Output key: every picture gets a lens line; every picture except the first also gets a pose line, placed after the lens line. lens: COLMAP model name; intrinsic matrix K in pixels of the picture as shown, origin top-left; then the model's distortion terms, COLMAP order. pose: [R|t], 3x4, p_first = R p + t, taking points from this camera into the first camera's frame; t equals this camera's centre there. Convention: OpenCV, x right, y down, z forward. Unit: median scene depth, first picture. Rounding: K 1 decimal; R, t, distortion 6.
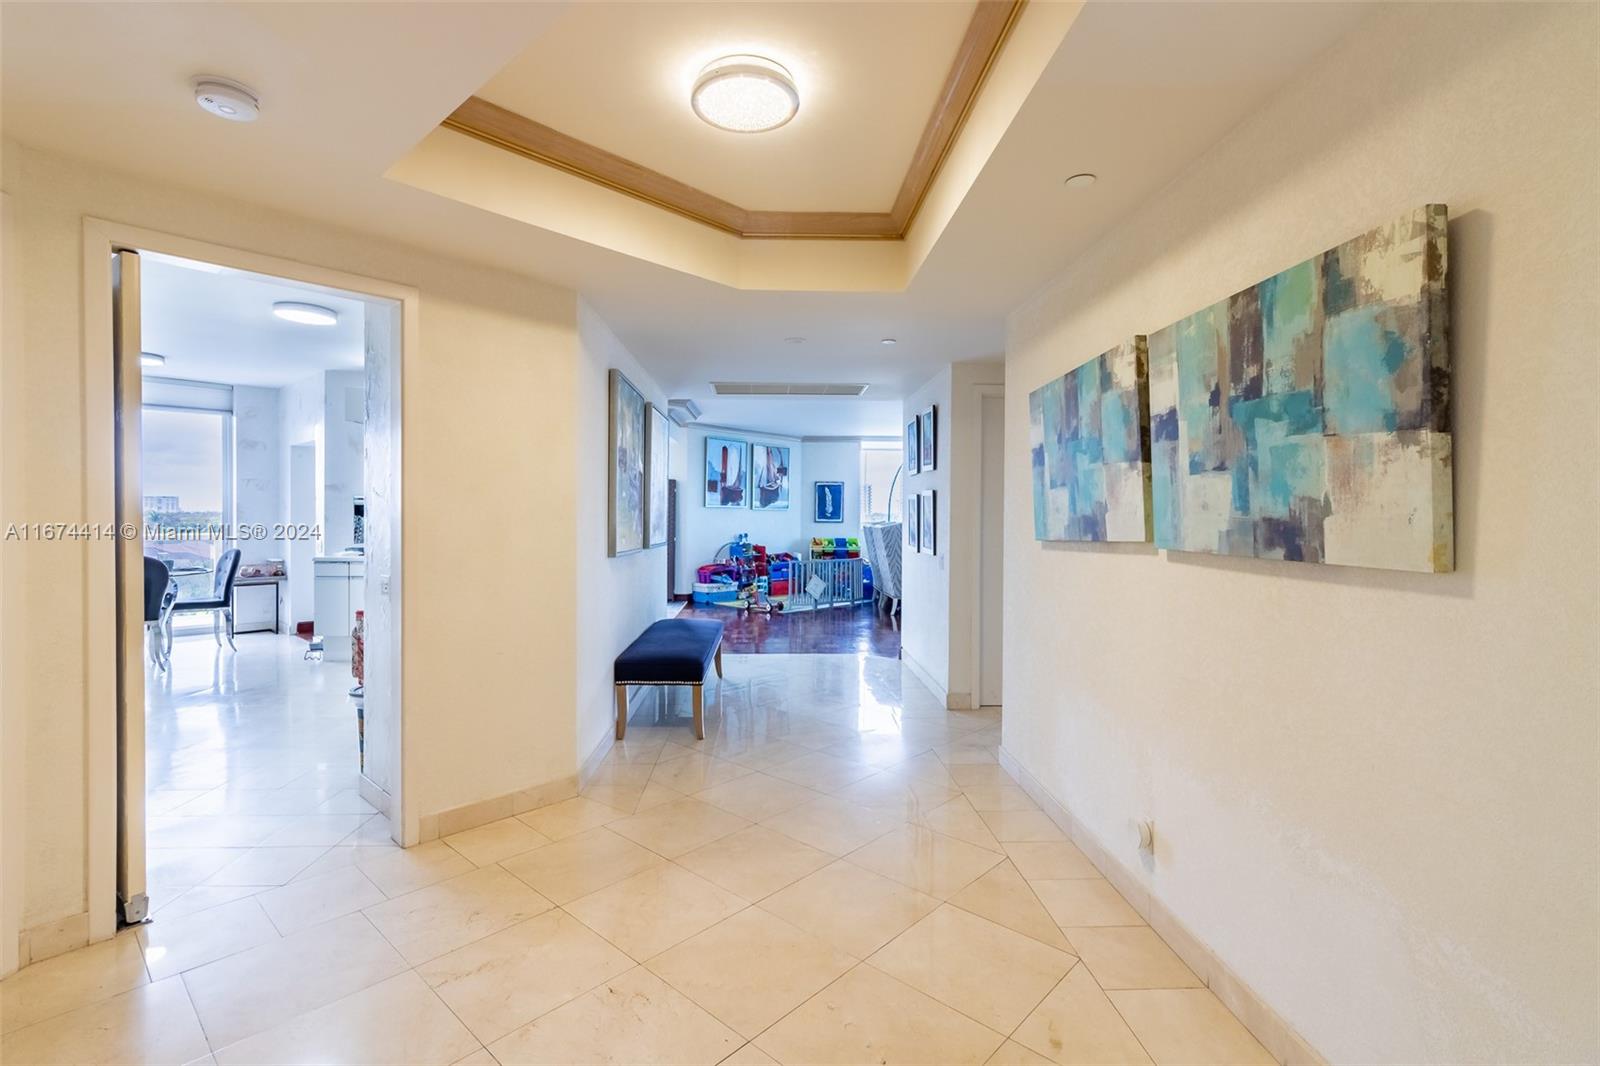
lens RADIAL K [[750.1, 0, 783.5], [0, 750.1, 508.3], [0, 0, 1]] dist [0.004959, 0.000651]
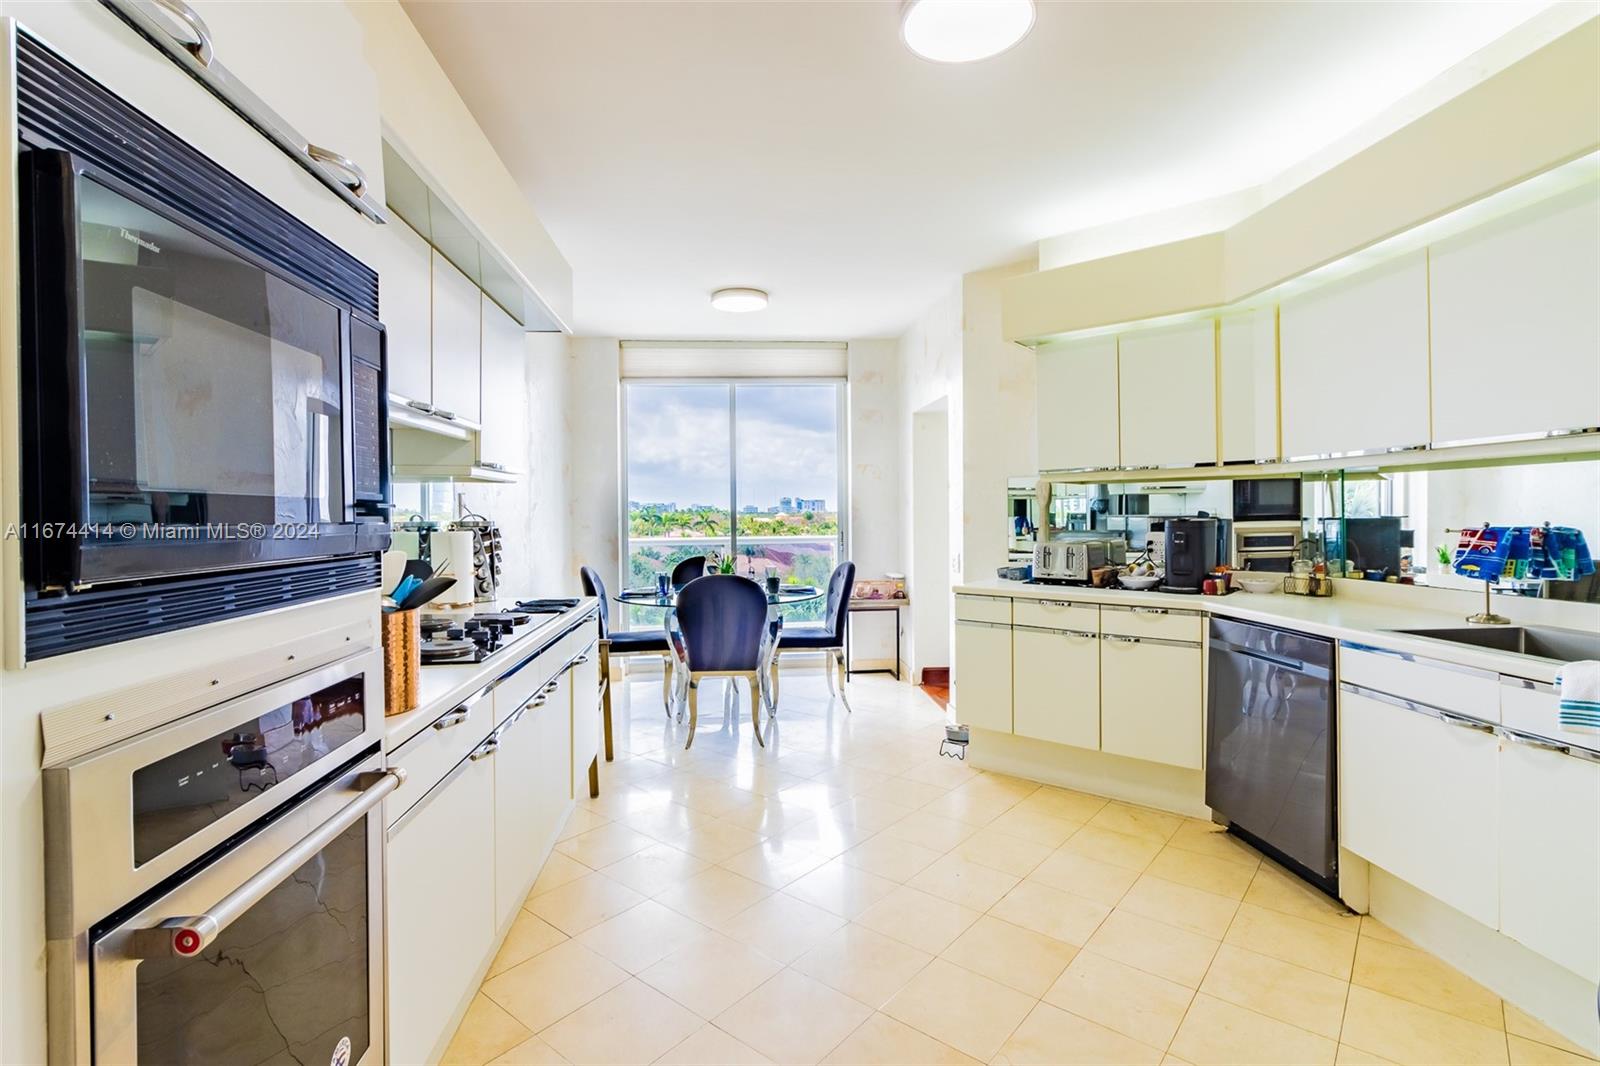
lens RADIAL K [[750.1, 0, 800.6], [0, 750.1, 525.6], [0, 0, 1]] dist [0.004959, 0.000651]
pose [[0.757991, 0.008499, -0.652210, -0.286362], [0.006834, 0.999757, 0.020971, 0.004942], [0.652229, -0.020353, 0.757749, 0.411321]]
